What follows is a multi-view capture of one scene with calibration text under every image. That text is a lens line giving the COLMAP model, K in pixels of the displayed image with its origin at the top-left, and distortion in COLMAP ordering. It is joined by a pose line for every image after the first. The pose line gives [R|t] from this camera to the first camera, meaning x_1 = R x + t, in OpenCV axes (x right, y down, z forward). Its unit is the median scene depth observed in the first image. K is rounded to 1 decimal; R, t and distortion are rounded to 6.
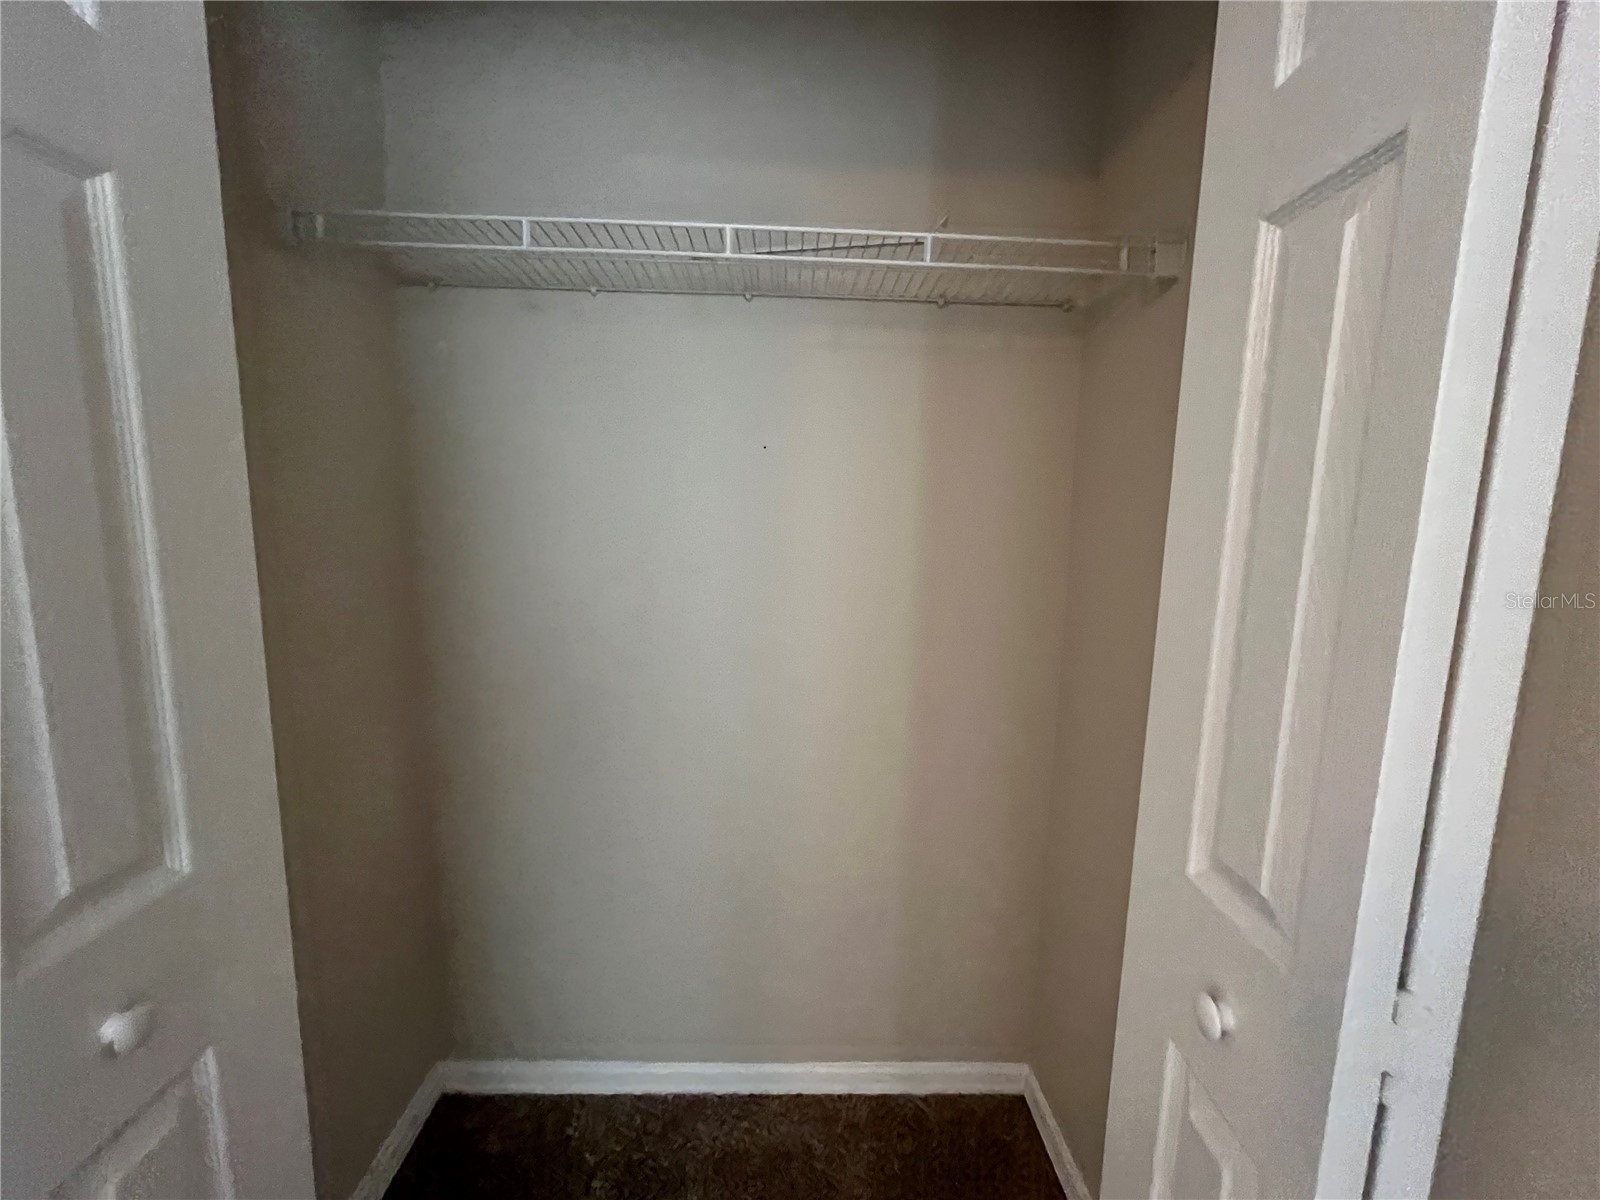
lens RADIAL K [[652.2, 0, 796.9], [0, 652.2, 599.0], [0, 0, 1]] dist [-0.003274, -0.000004]
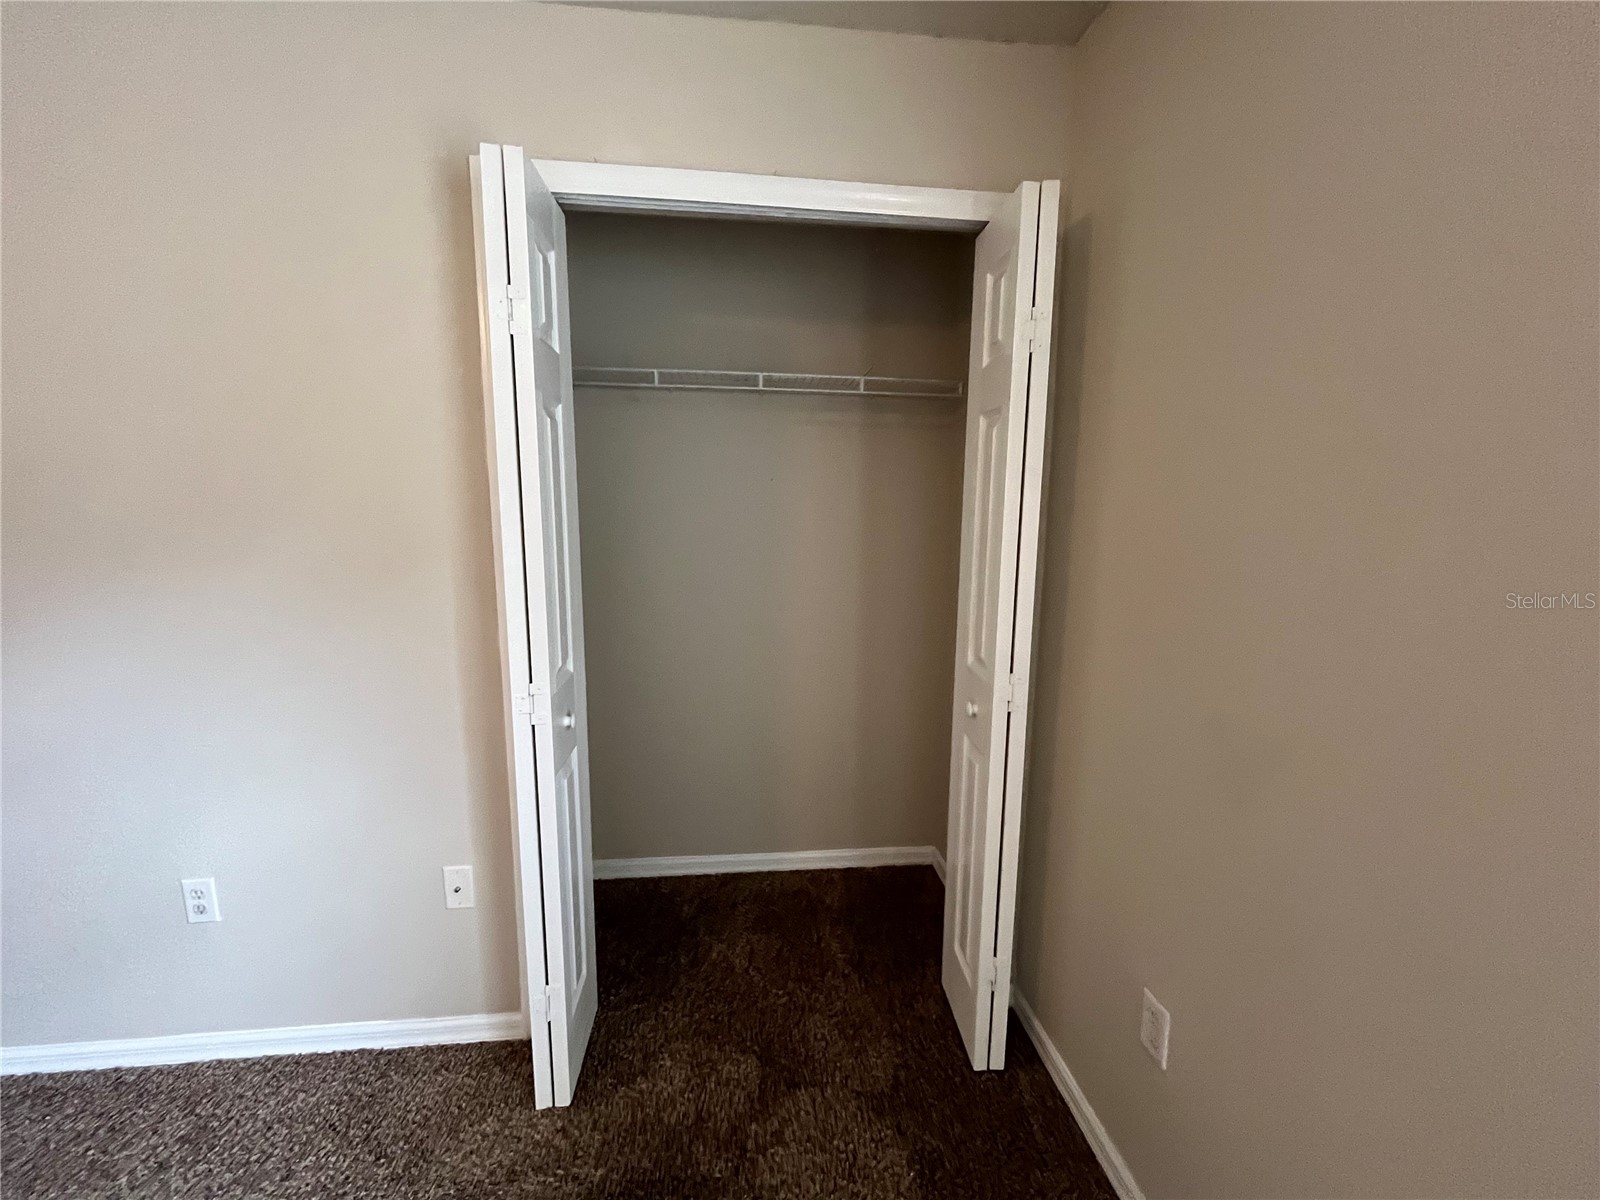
lens RADIAL K [[652.2, 0, 796.9], [0, 652.2, 599.0], [0, 0, 1]] dist [-0.003274, -0.000004]
pose [[0.997018, -0.025774, 0.072744, -0.122621], [0.024540, 0.999540, 0.017818, 0.055573], [-0.073170, -0.015980, 0.997191, -0.764118]]
